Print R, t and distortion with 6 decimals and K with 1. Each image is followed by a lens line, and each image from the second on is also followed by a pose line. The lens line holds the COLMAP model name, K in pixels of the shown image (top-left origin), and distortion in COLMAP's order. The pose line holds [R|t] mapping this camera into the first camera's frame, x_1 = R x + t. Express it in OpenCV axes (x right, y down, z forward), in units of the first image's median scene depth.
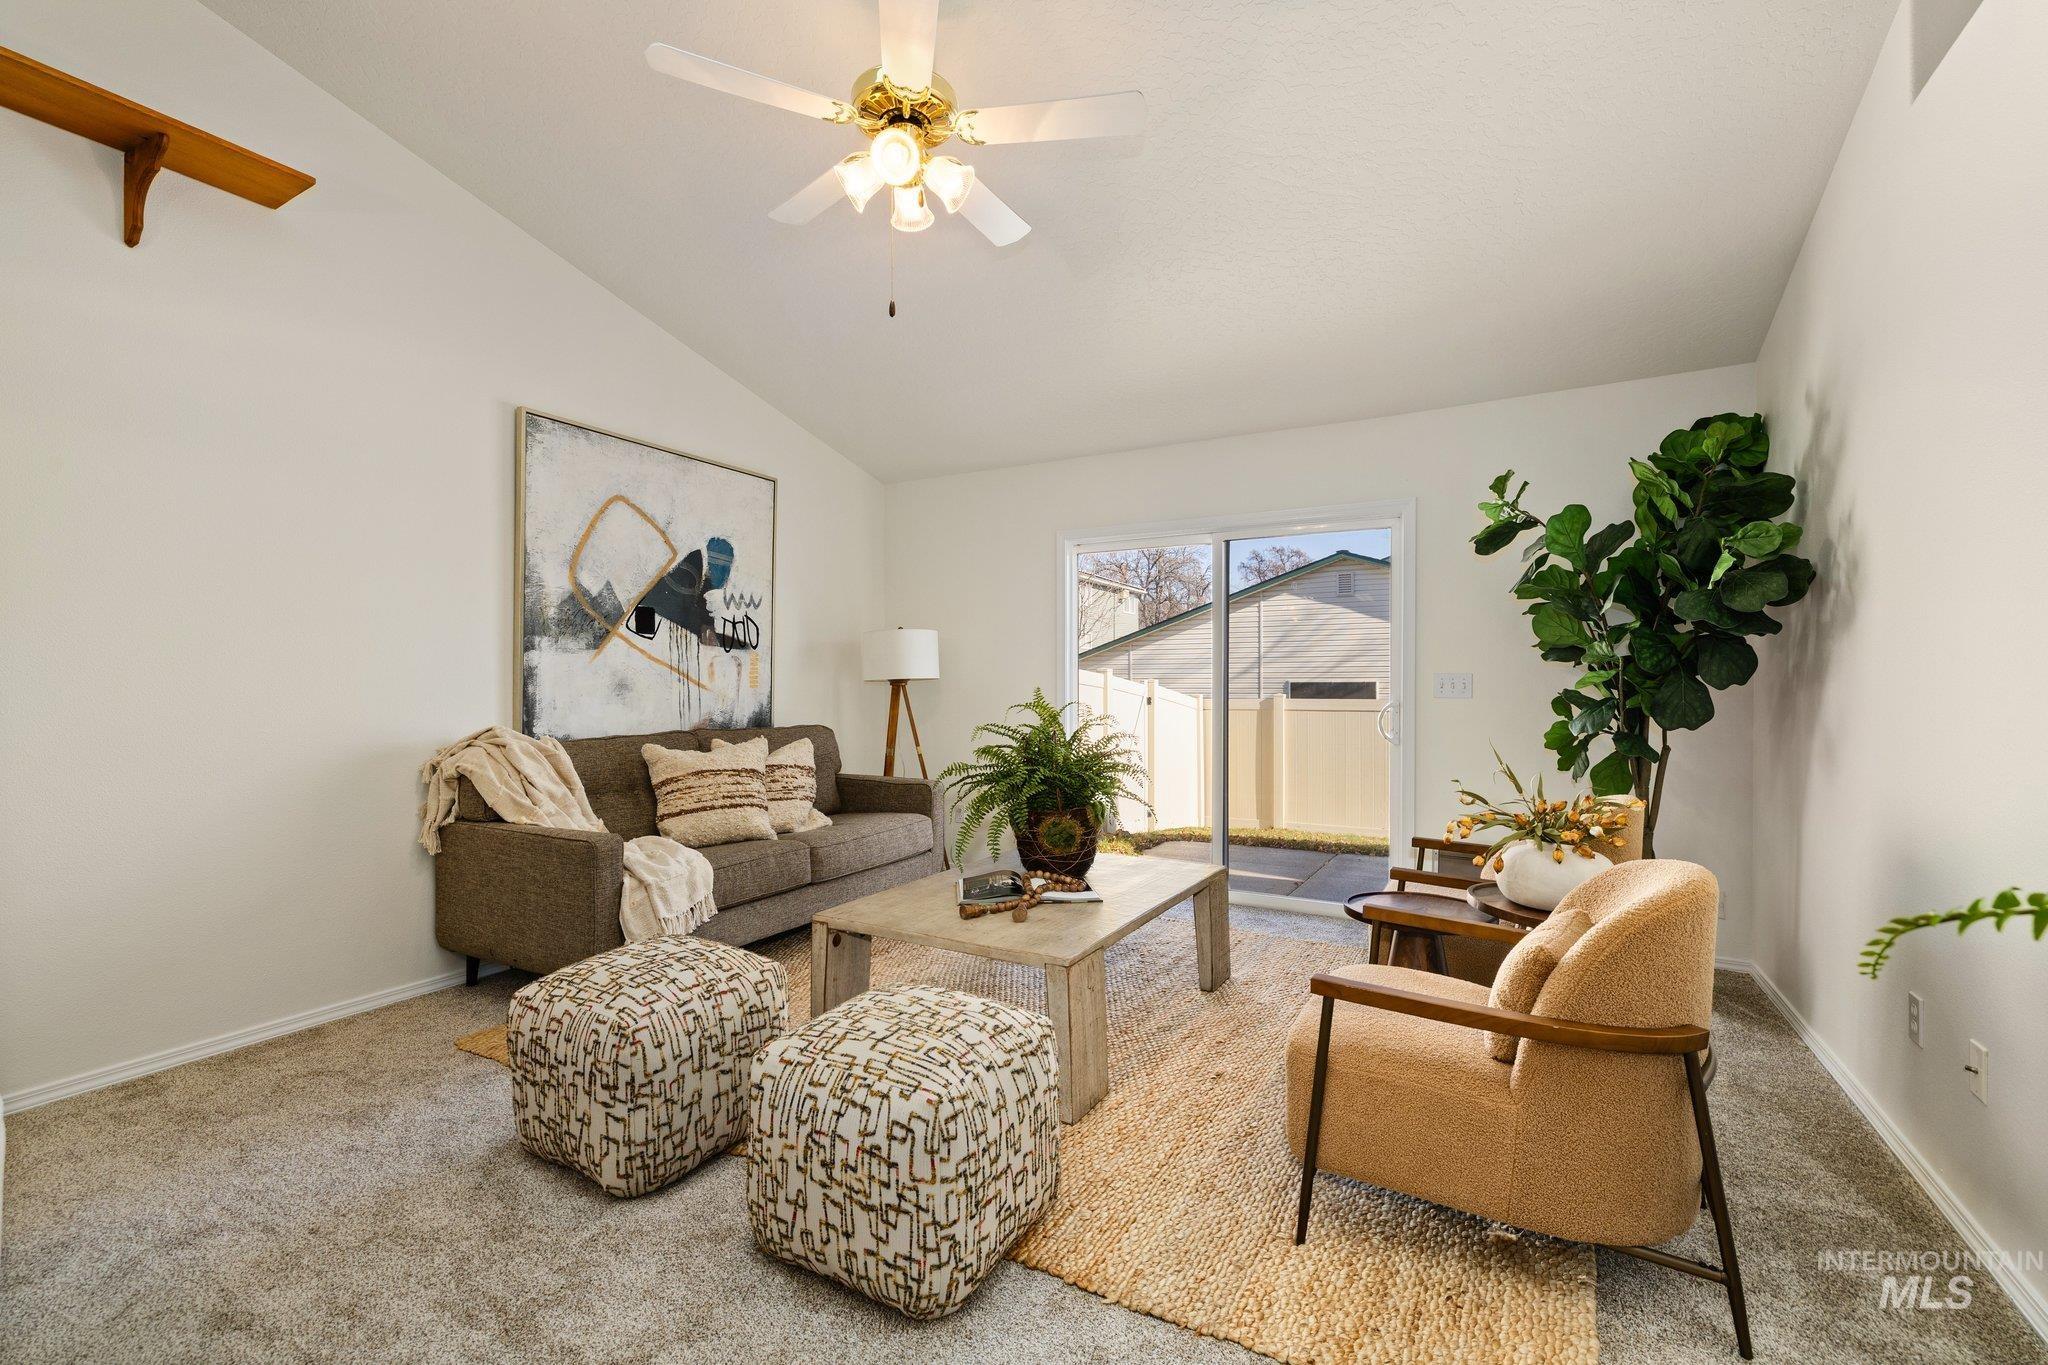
lens RADIAL K [[879.6, 0, 1011.5], [0, 879.6, 682.4], [0, 0, 1]] dist [0.002834, 0.000407]
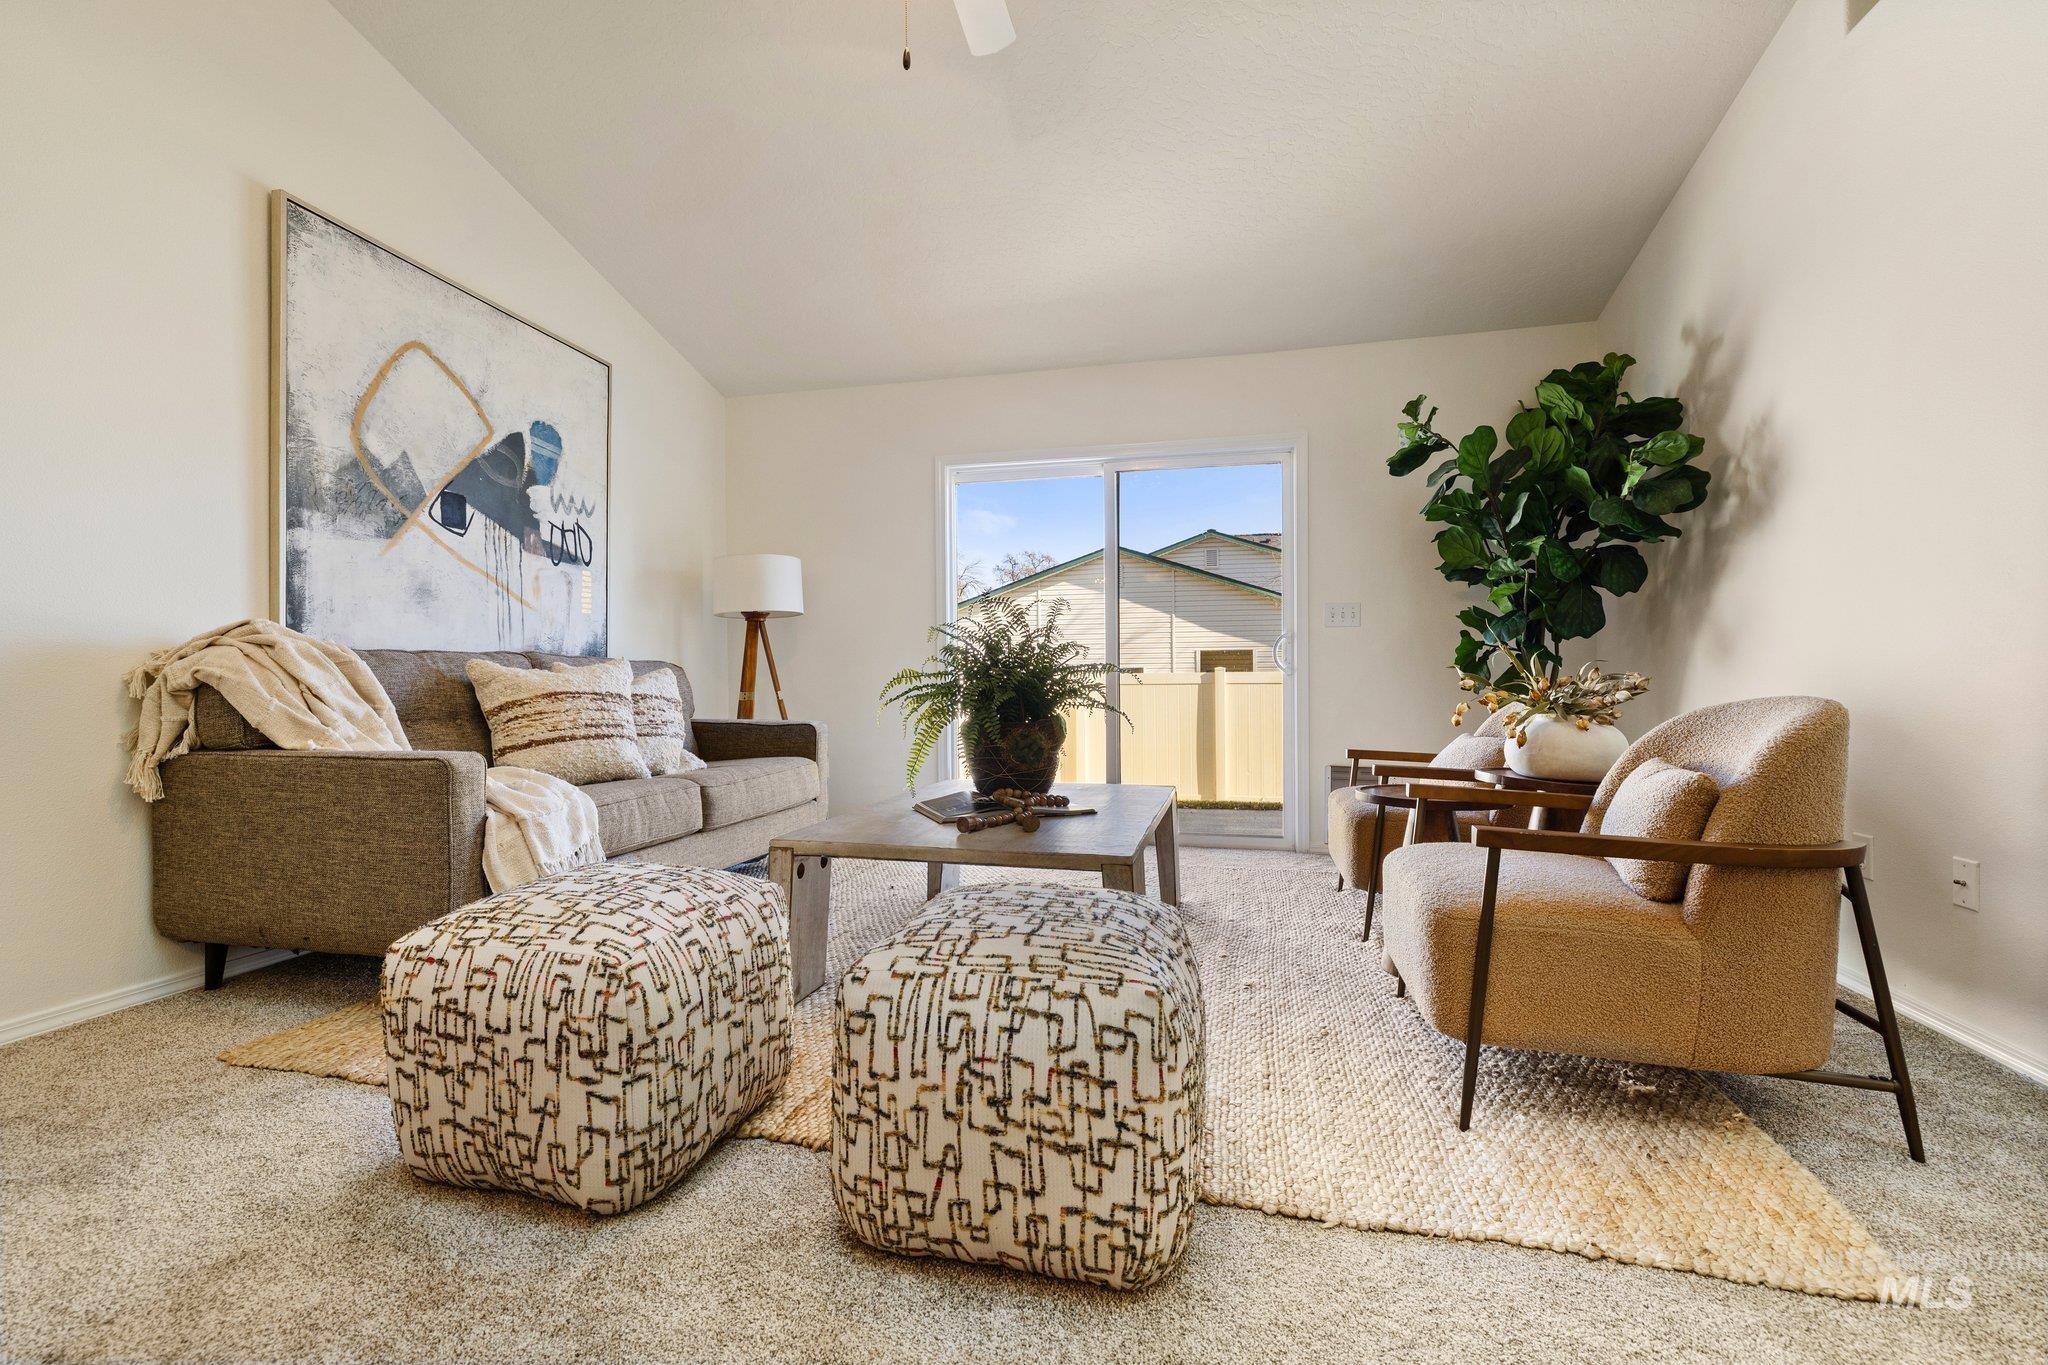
lens RADIAL K [[867.8, 0, 1008.9], [0, 867.8, 686.9], [0, 0, 1]] dist [0.001692, 0.000366]
pose [[0.961274, -0.004088, 0.275566, -0.206183], [0.002930, 0.999985, 0.004614, 0.108798], [-0.275580, -0.003628, 0.961271, 0.168334]]
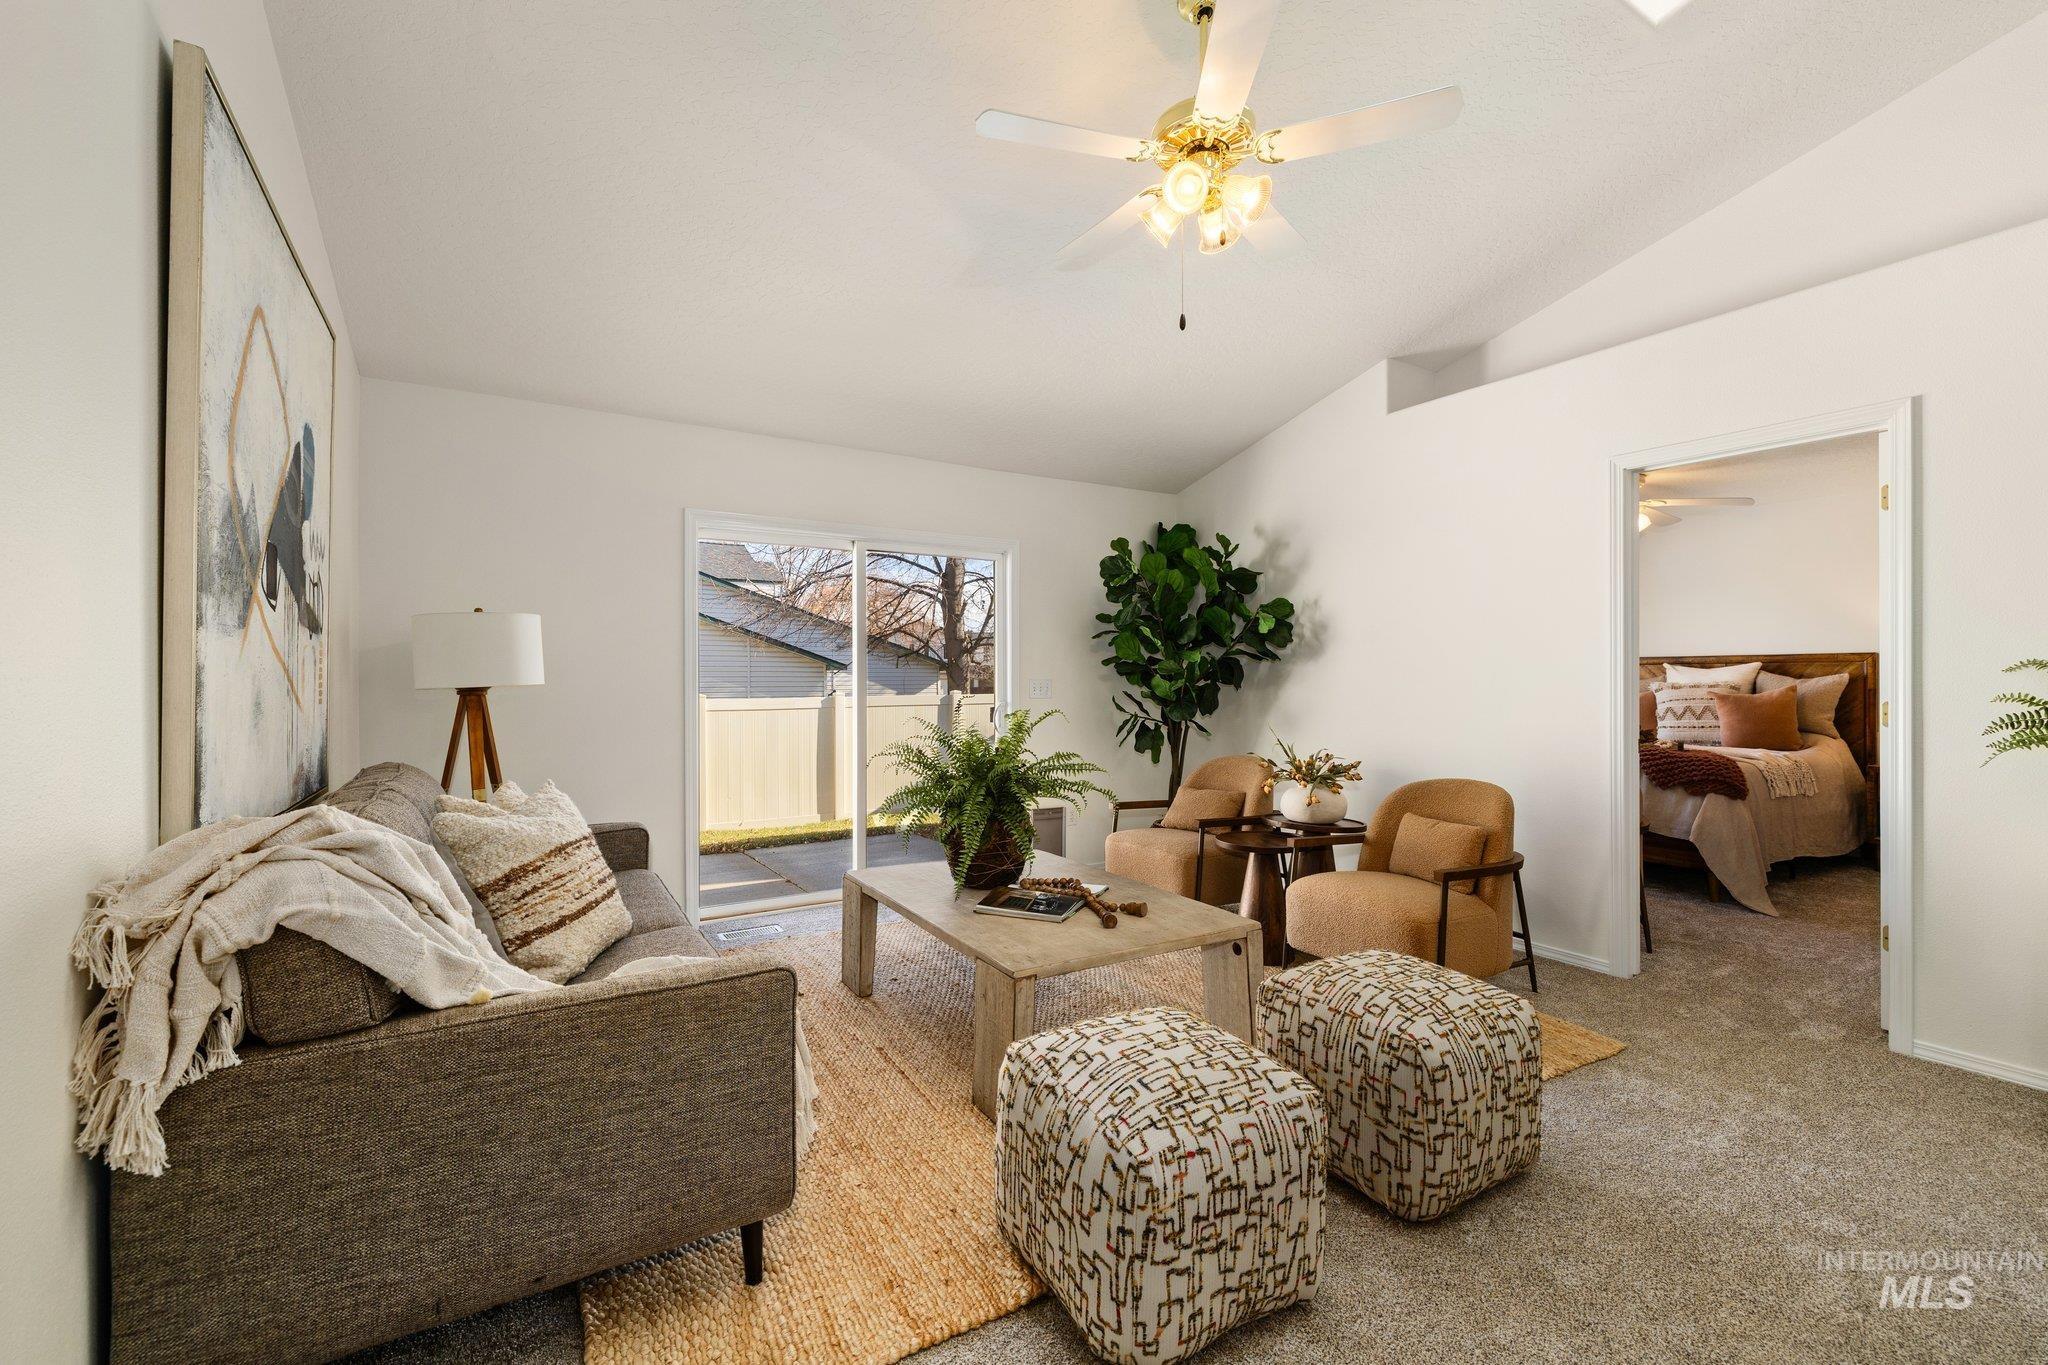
lens RADIAL K [[861.2, 0, 1022.0], [0, 861.2, 679.6], [0, 0, 1]] dist [0.002158, 0.000066]
pose [[0.485273, 0.001085, 0.874362, -0.828713], [0.001816, 0.999996, -0.002249, -0.010804], [-0.874361, 0.002679, 0.485269, 0.526139]]
